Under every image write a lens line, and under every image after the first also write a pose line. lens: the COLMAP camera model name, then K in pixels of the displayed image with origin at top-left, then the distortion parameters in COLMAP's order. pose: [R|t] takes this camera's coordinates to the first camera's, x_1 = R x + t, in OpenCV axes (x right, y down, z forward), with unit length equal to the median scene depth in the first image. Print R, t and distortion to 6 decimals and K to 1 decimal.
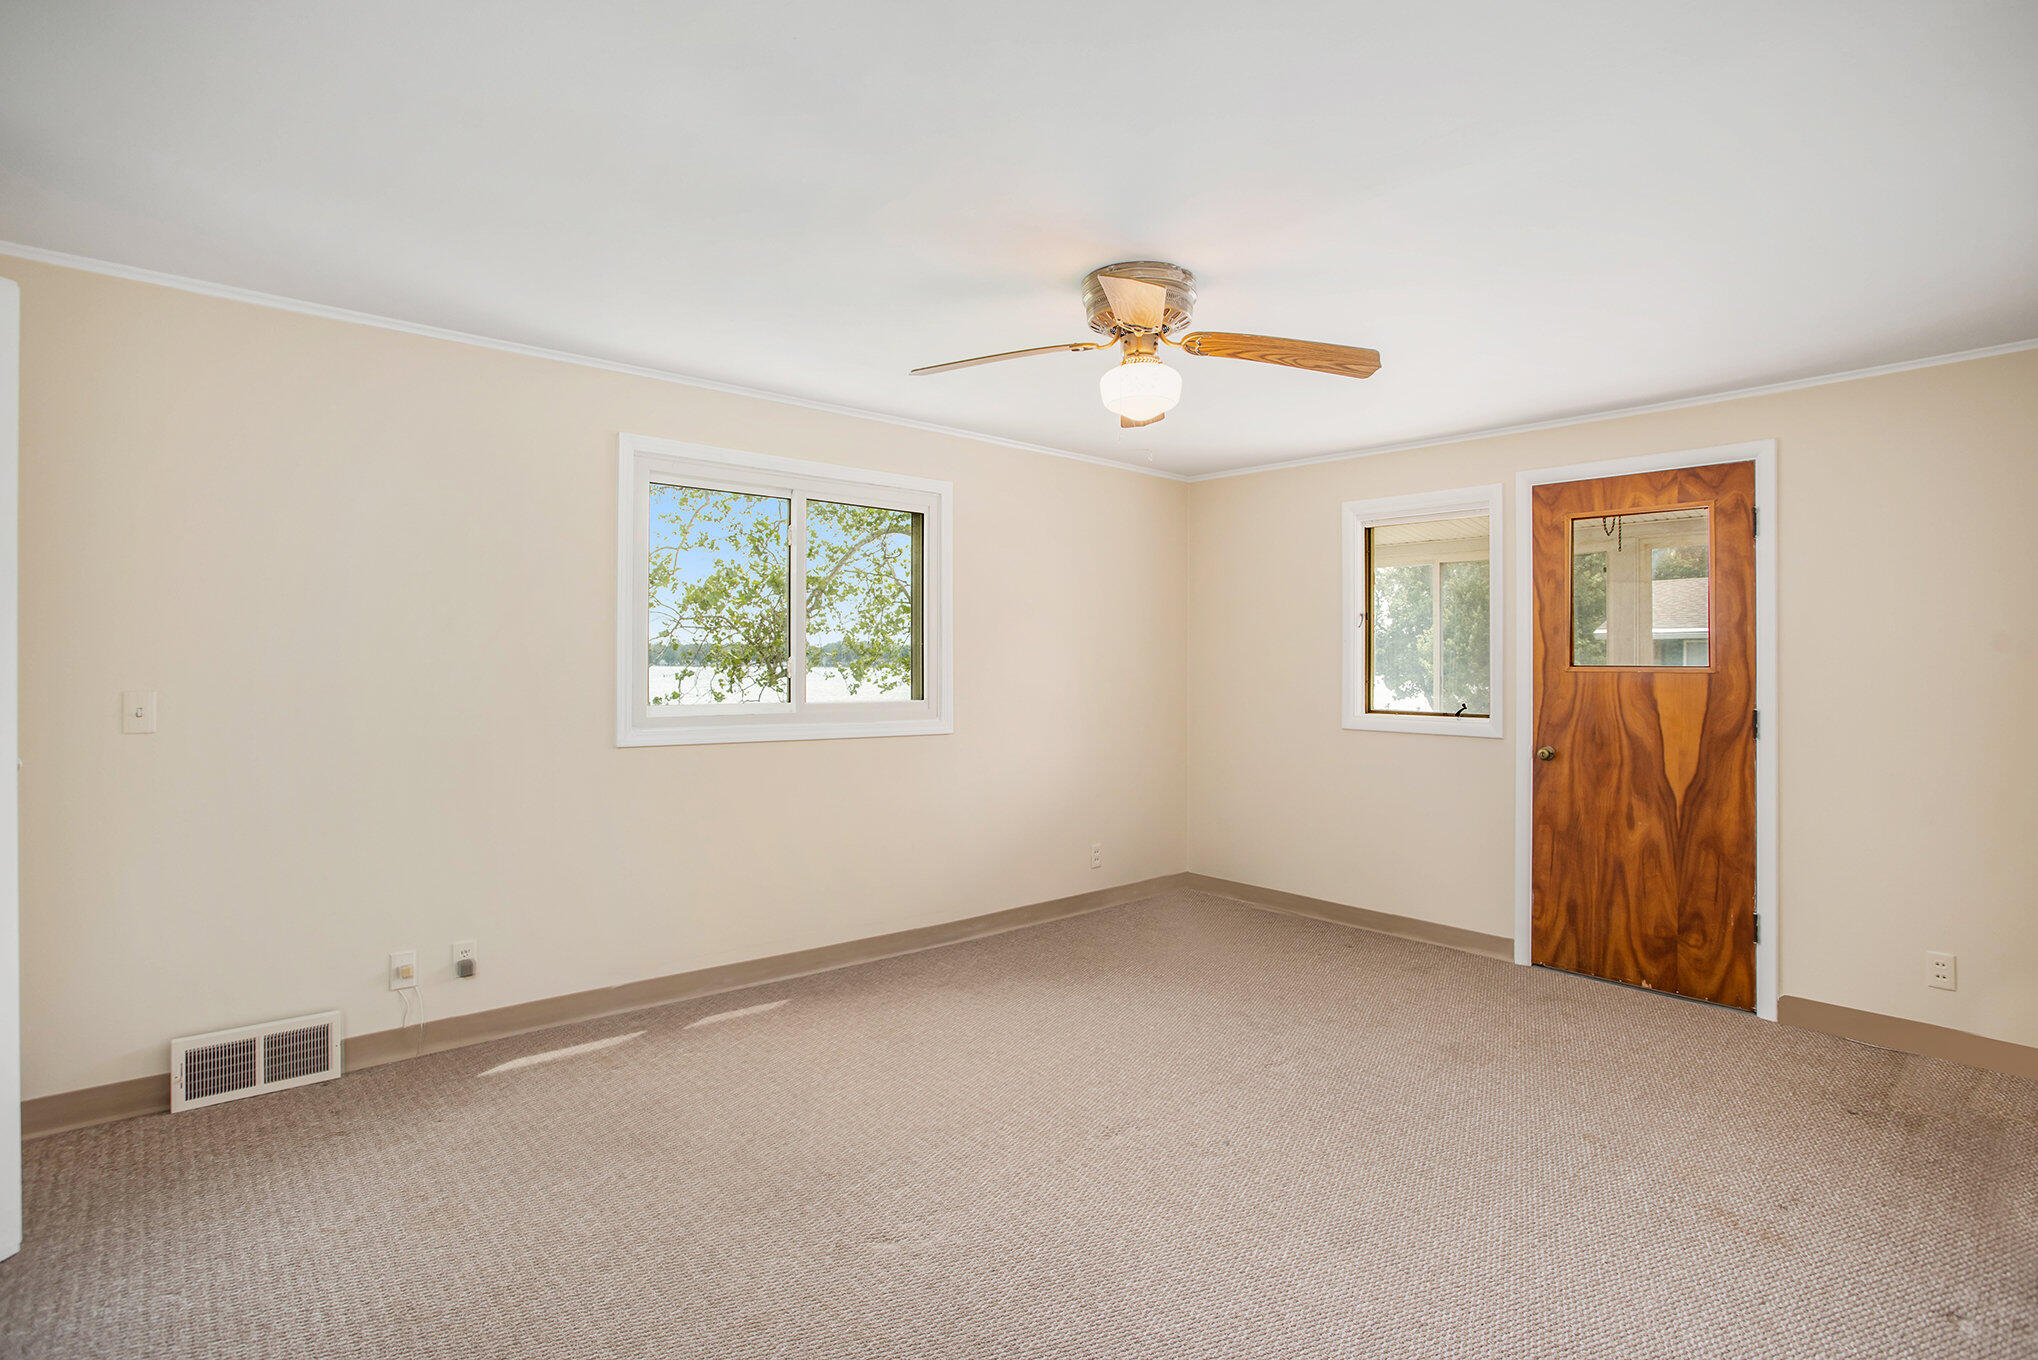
lens RADIAL K [[1013.1, 0, 1043.0], [0, 1013.1, 652.0], [0, 0, 1]] dist [-0.080777, 0.032188]
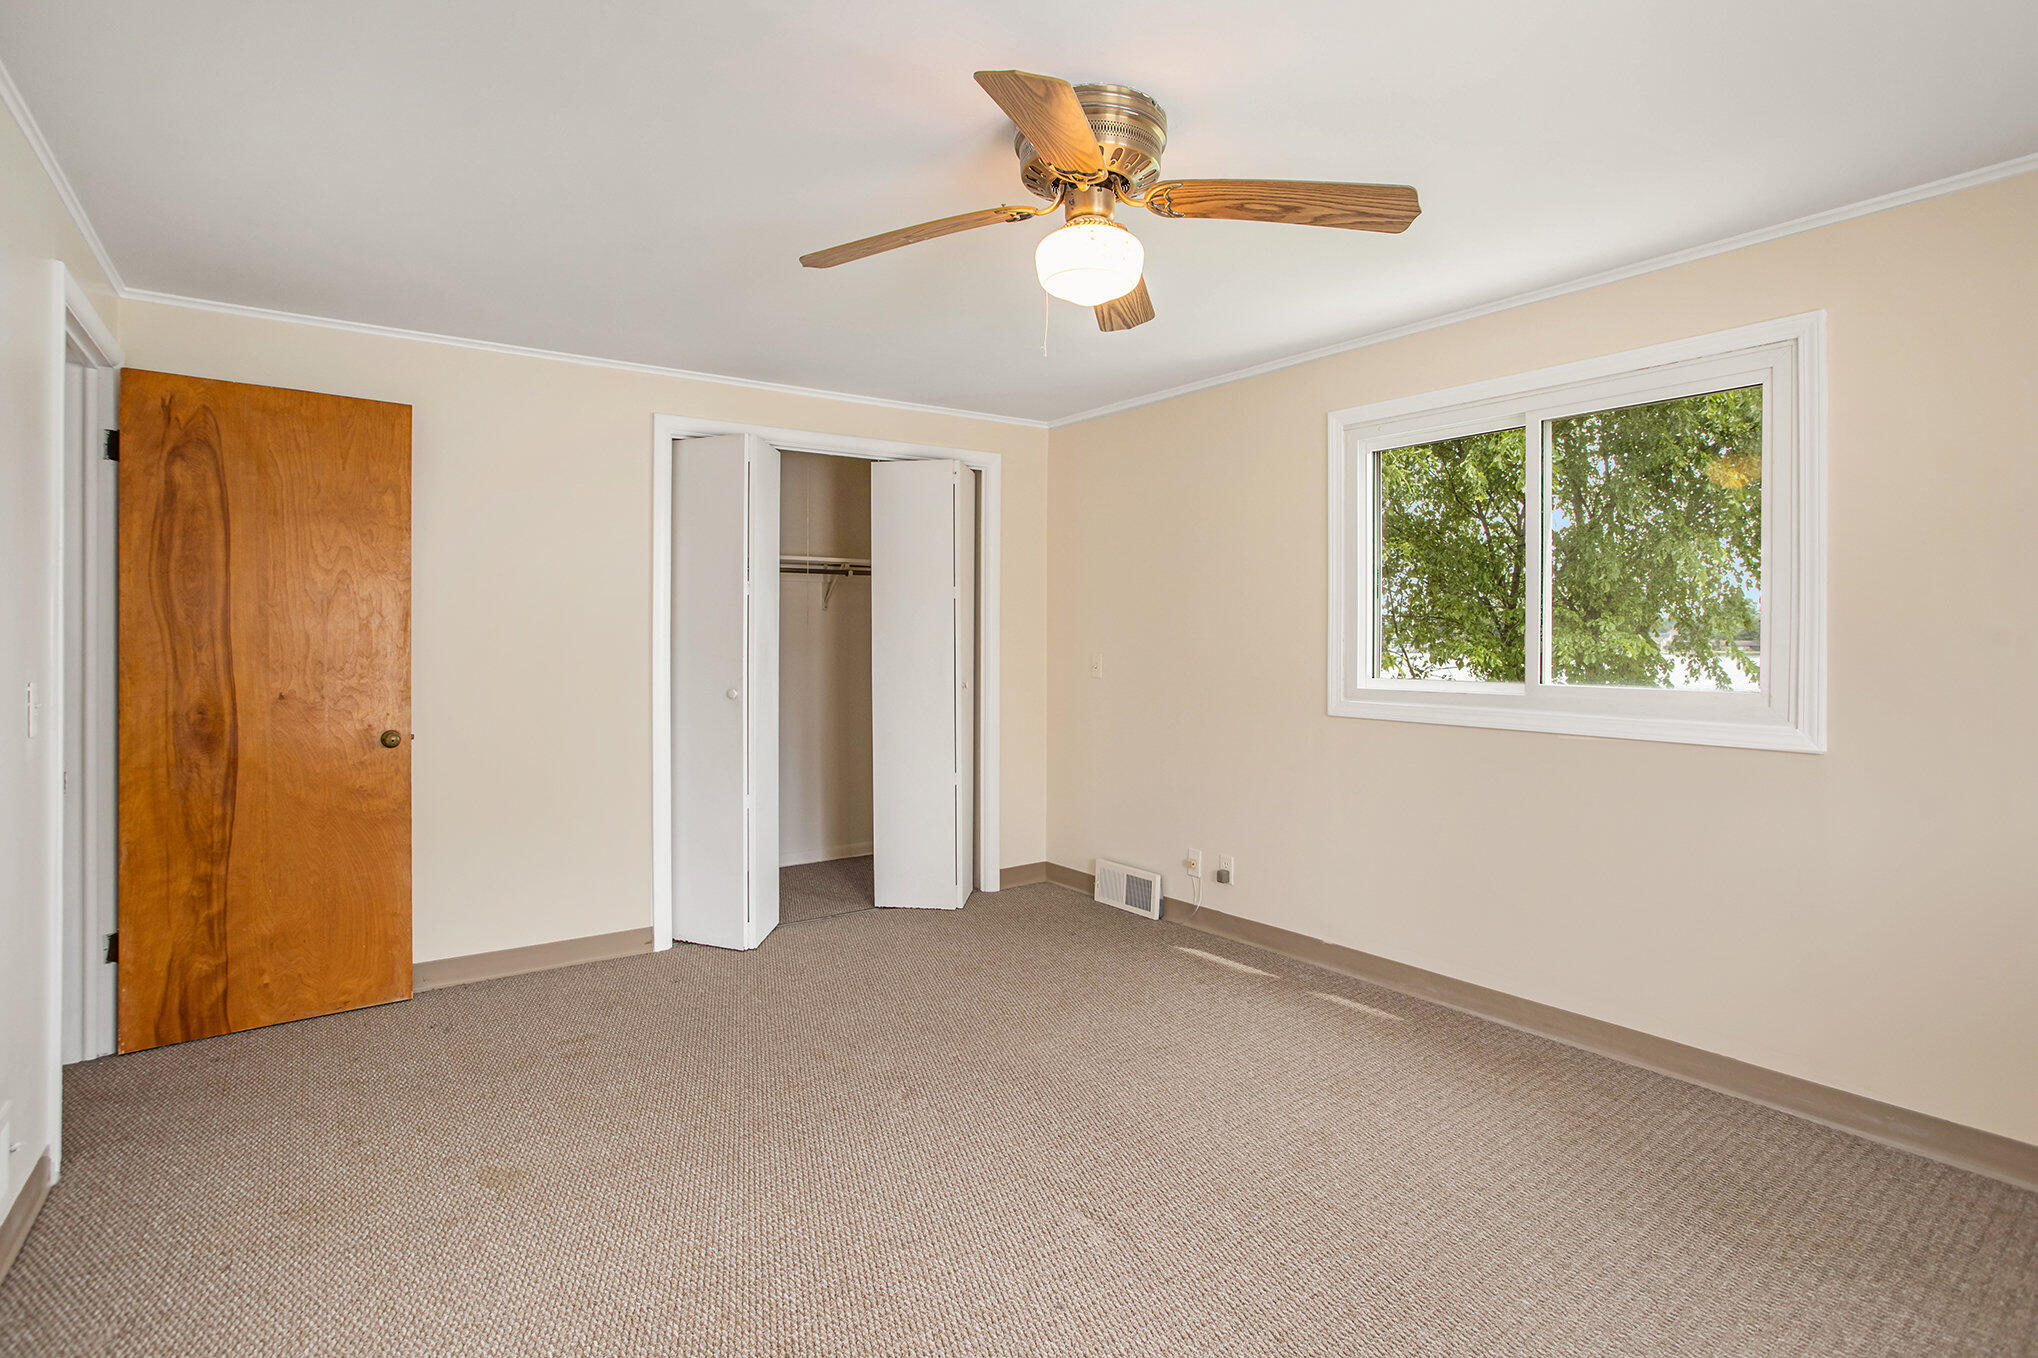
lens RADIAL K [[1013.1, 0, 1043.0], [0, 1013.1, 651.0], [0, 0, 1]] dist [-0.080777, 0.032188]
pose [[-0.098400, 0.008545, -0.995110, 0.667546], [0.015976, 0.999848, 0.007006, 0.016329], [0.995019, -0.015208, -0.098521, 0.826787]]
